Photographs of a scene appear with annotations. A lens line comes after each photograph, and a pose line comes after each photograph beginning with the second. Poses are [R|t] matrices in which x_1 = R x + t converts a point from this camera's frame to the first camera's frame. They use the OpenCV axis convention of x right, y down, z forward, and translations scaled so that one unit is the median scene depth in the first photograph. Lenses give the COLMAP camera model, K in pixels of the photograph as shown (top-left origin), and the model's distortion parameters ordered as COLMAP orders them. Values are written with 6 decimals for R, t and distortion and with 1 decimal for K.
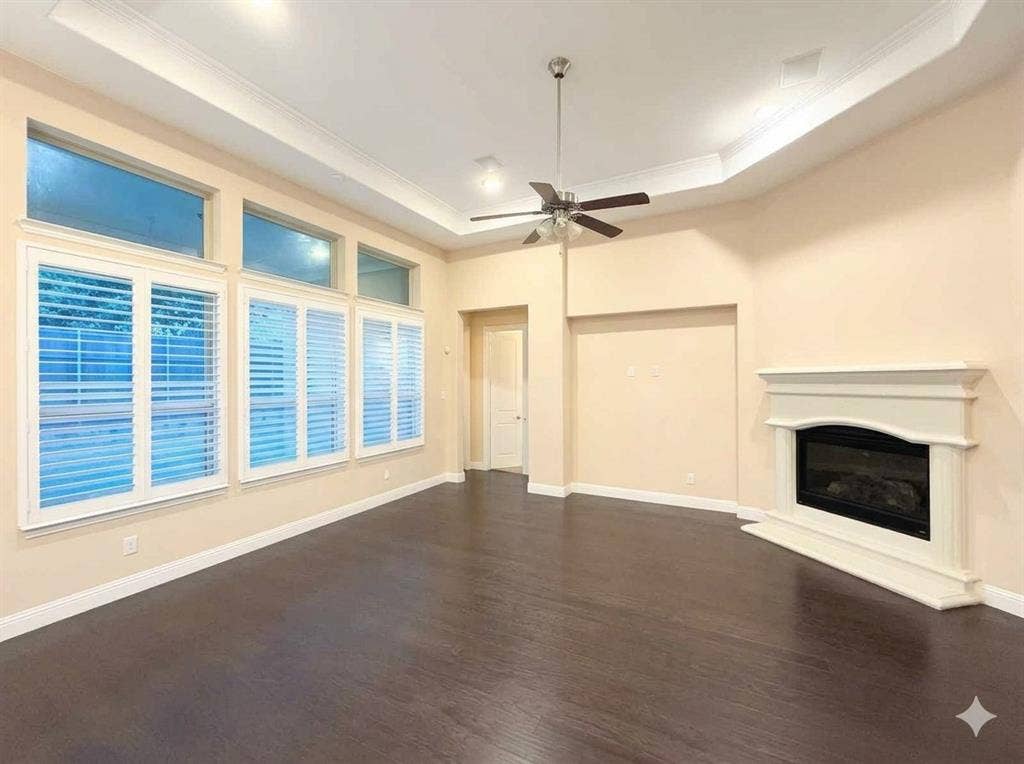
lens RADIAL K [[417.7, 0, 512.0], [0, 417.7, 382.0], [0, 0, 1]] dist [0.001024, -0.000019]
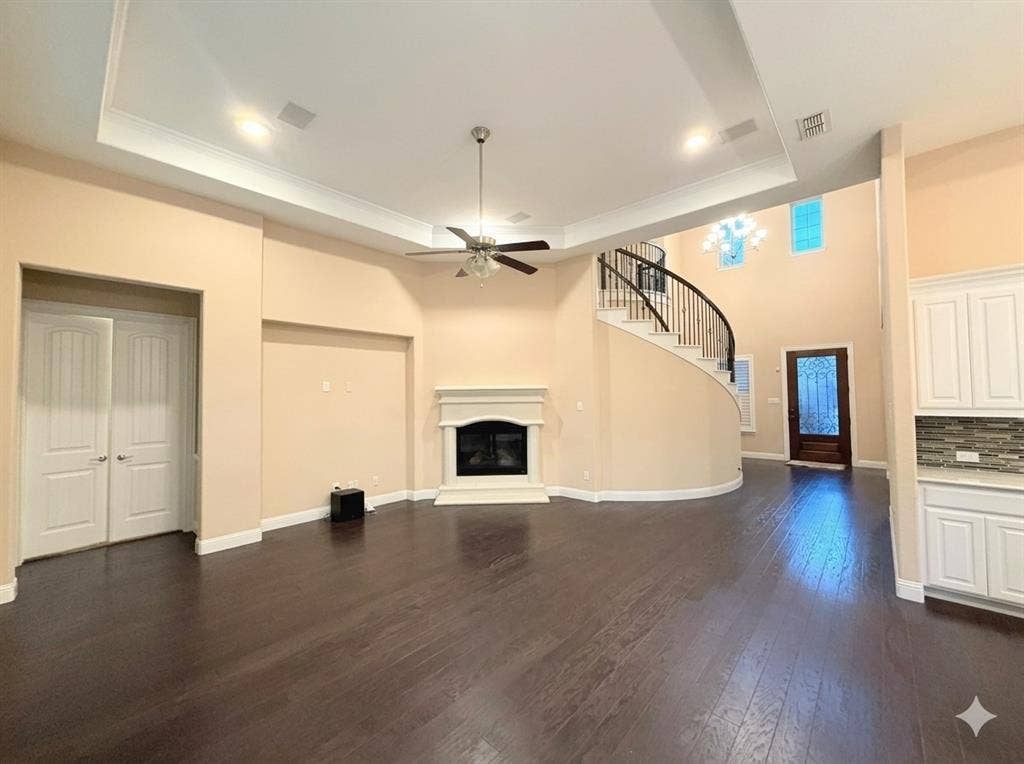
lens RADIAL K [[402.6, 0, 507.9], [0, 402.6, 385.3], [0, 0, 1]] dist [0.000634, 0.000144]
pose [[0.240976, 0.021943, 0.970283, -0.686163], [0.014896, 0.999543, -0.026304, 0.002334], [-0.970417, 0.020792, 0.240539, 0.457348]]
